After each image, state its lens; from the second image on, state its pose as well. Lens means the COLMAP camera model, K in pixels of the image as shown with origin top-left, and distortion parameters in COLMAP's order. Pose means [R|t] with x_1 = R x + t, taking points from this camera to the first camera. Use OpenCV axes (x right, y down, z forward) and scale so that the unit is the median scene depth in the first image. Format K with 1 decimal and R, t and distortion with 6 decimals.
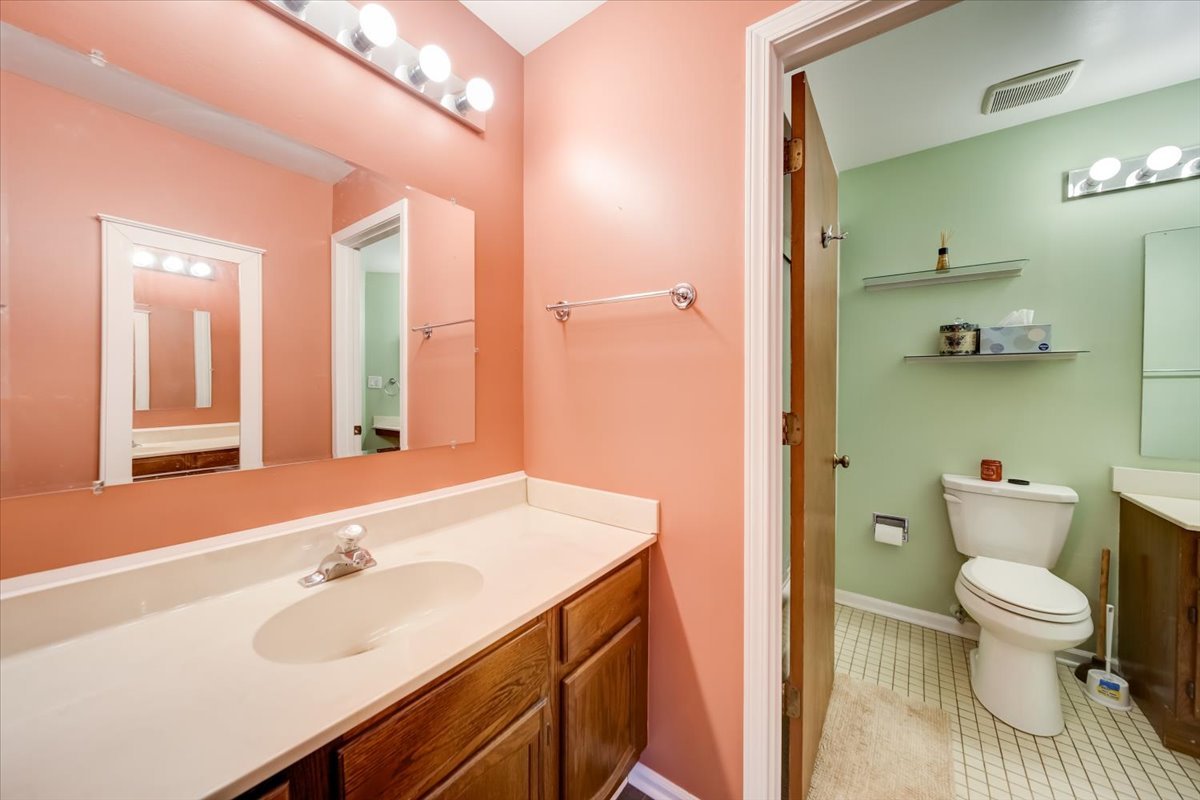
lens RADIAL K [[421.1, 0, 608.7], [0, 421.1, 385.0], [0, 0, 1]] dist [-0.002694, -0.000911]
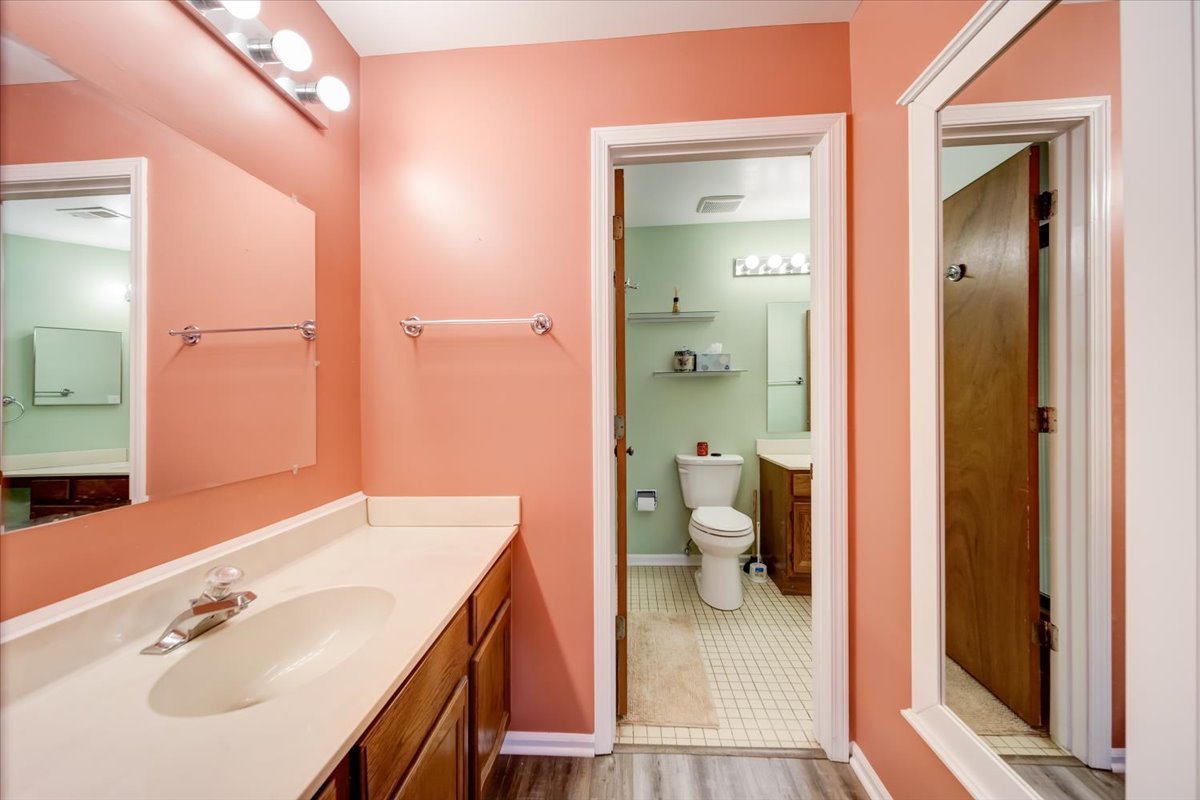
lens RADIAL K [[421.1, 0, 604.5], [0, 421.1, 396.0], [0, 0, 1]] dist [-0.002694, -0.000911]
pose [[0.837555, -0.021675, 0.545923, -0.260075], [0.021291, 0.999749, 0.007029, -0.005201], [-0.545938, 0.005736, 0.837806, -0.092165]]
